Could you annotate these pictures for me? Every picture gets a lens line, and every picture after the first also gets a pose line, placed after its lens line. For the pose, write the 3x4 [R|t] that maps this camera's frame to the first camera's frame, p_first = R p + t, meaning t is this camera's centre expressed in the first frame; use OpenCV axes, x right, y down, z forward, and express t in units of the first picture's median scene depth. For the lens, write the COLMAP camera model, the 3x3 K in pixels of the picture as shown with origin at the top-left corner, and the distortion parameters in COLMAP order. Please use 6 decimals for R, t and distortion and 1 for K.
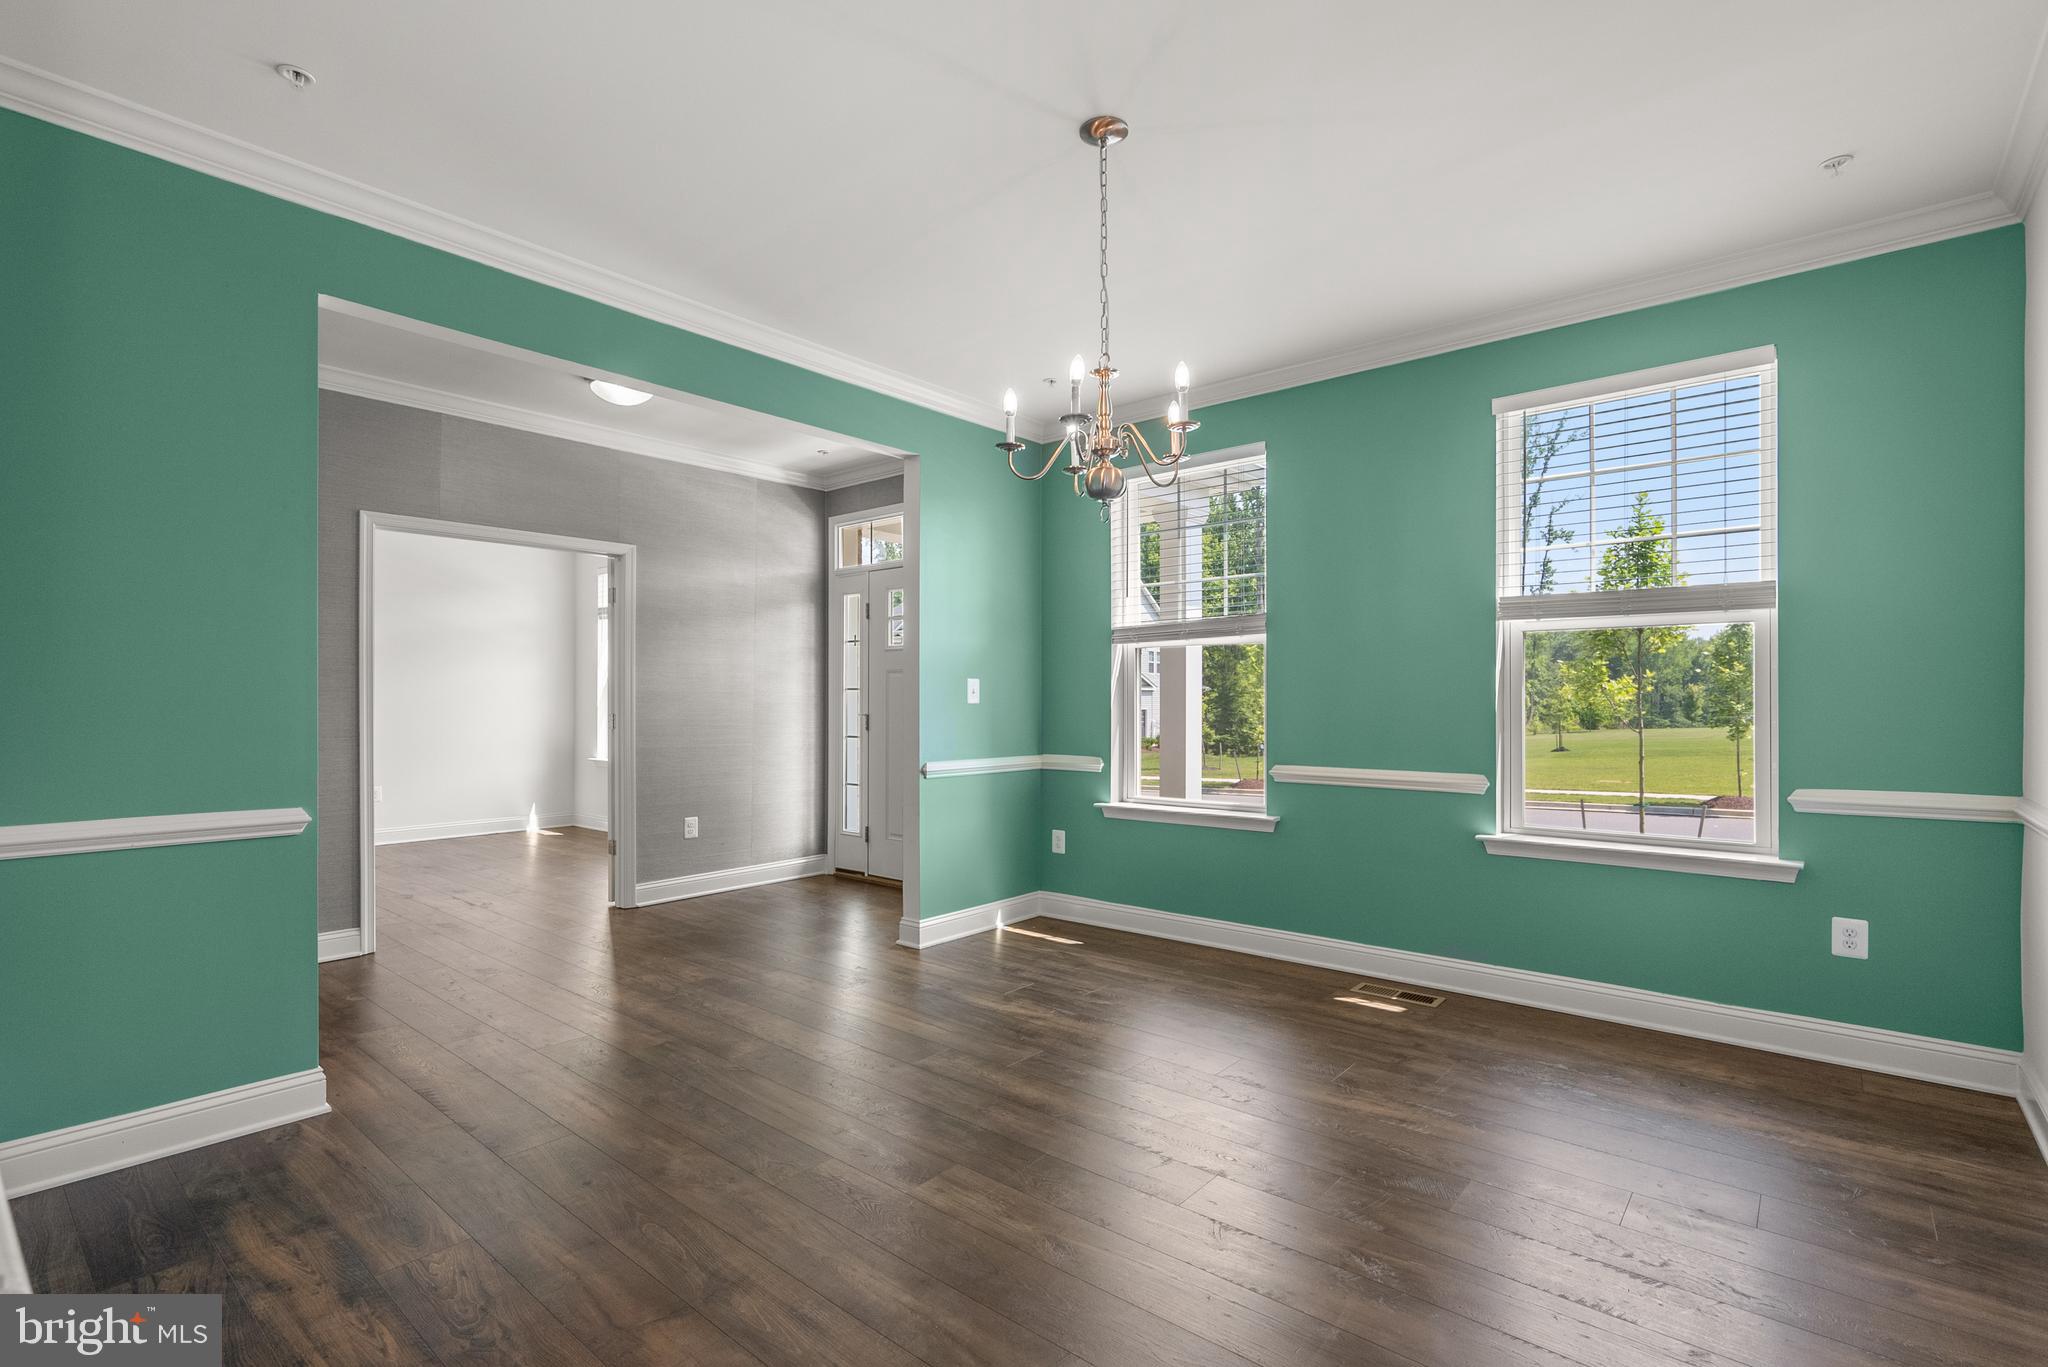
lens RADIAL K [[954.9, 0, 1024.0], [0, 954.9, 683.5], [0, 0, 1]] dist [-0.000554, 0.000183]
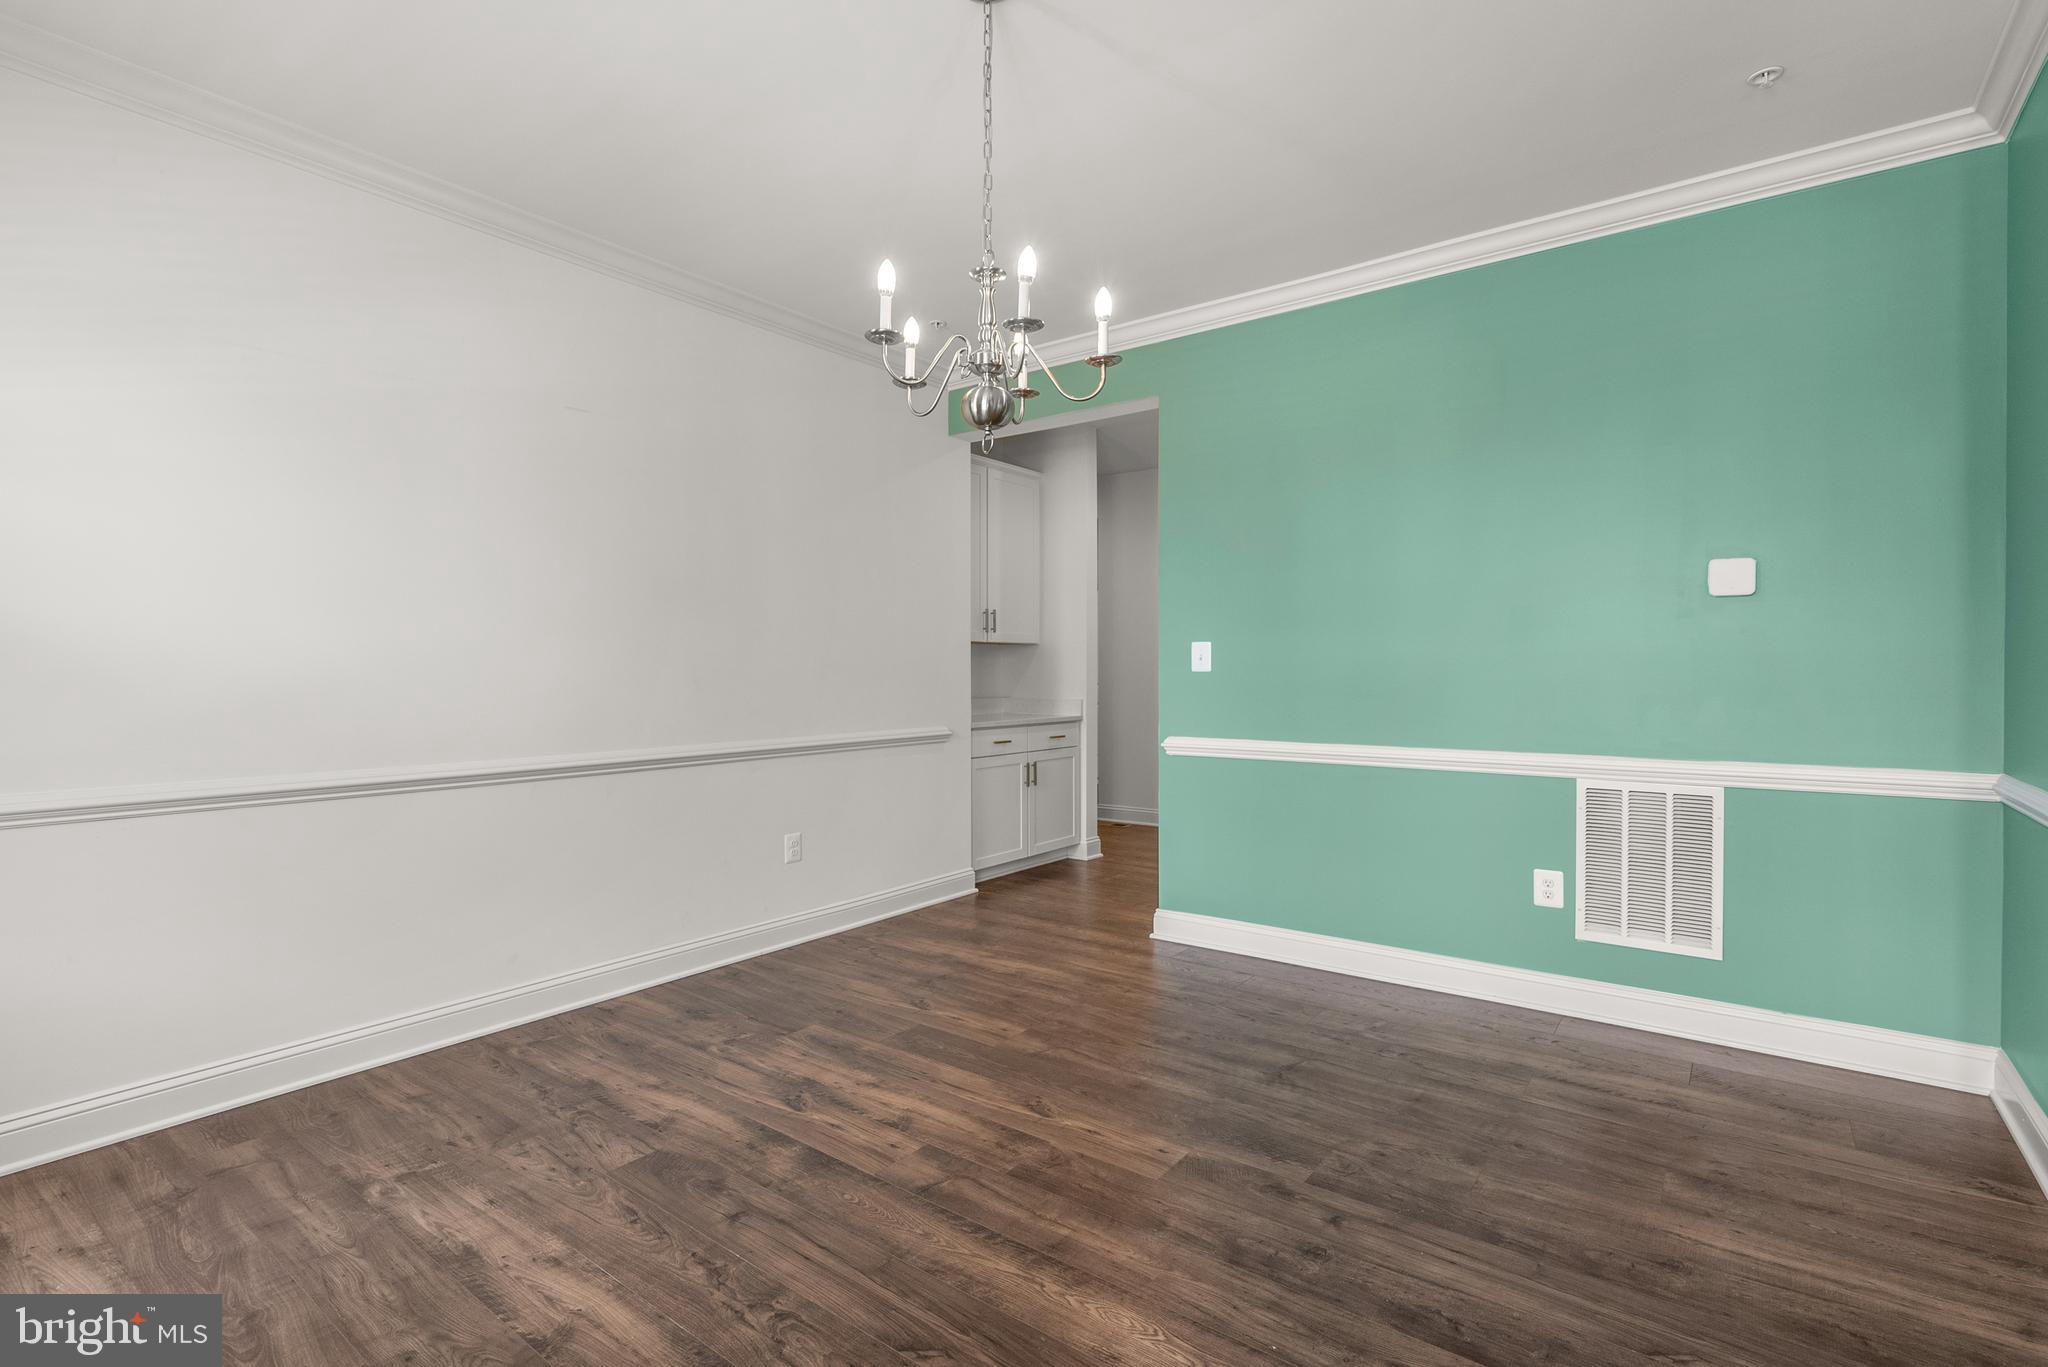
lens RADIAL K [[954.9, 0, 1024.0], [0, 954.9, 683.5], [0, 0, 1]] dist [-0.000554, 0.000183]
pose [[-0.999085, 0.003225, -0.042657, 0.098493], [0.003431, 0.999983, -0.004754, 0.046145], [0.042640, -0.004896, -0.999078, 2.032376]]
